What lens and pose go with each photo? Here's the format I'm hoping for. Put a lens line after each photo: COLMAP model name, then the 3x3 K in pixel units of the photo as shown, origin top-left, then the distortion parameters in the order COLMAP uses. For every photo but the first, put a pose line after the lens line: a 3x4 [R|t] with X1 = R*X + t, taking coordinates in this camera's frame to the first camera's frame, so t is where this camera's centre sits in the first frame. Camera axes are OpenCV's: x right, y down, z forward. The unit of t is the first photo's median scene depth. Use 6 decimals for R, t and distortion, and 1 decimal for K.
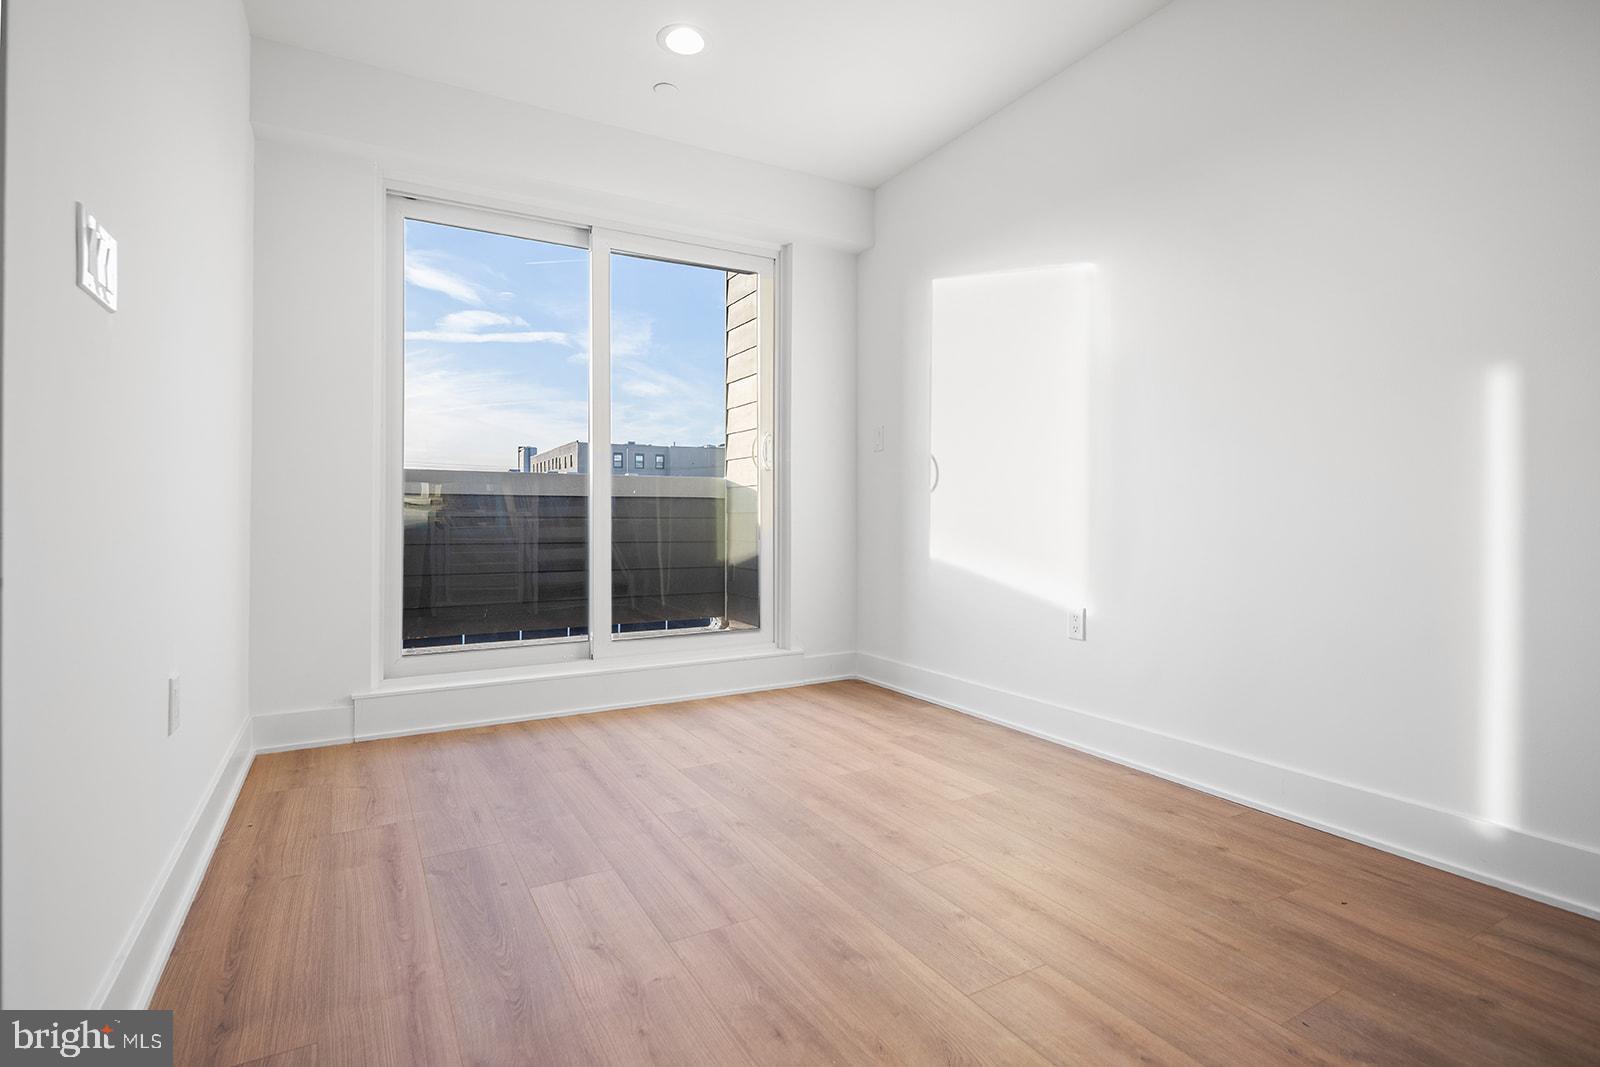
lens RADIAL K [[753.9, 0, 798.1], [0, 753.9, 500.1], [0, 0, 1]] dist [0.003012, -0.000321]
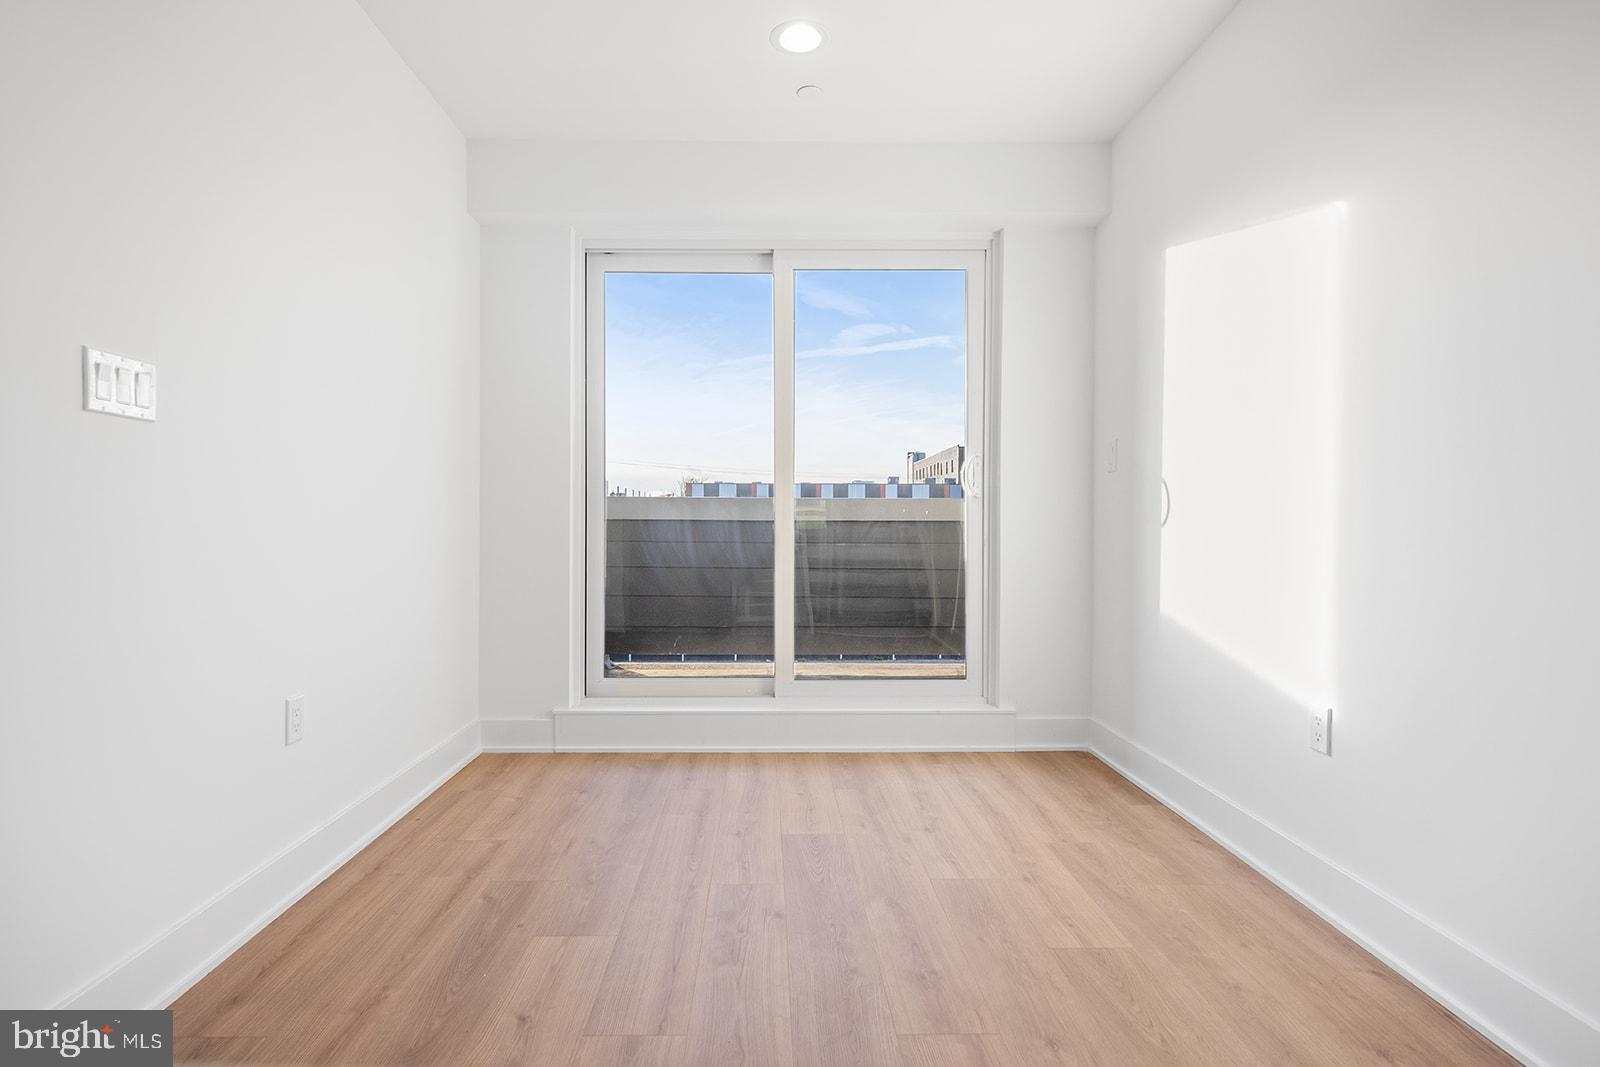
lens RADIAL K [[790.4, 0, 804.9], [0, 790.4, 522.3], [0, 0, 1]] dist [0.001231, -0.000908]
pose [[0.881219, 0.002910, -0.472699, 0.280396], [0.007243, 0.999781, 0.019657, -0.039747], [0.472652, -0.020746, 0.881005, 0.140369]]
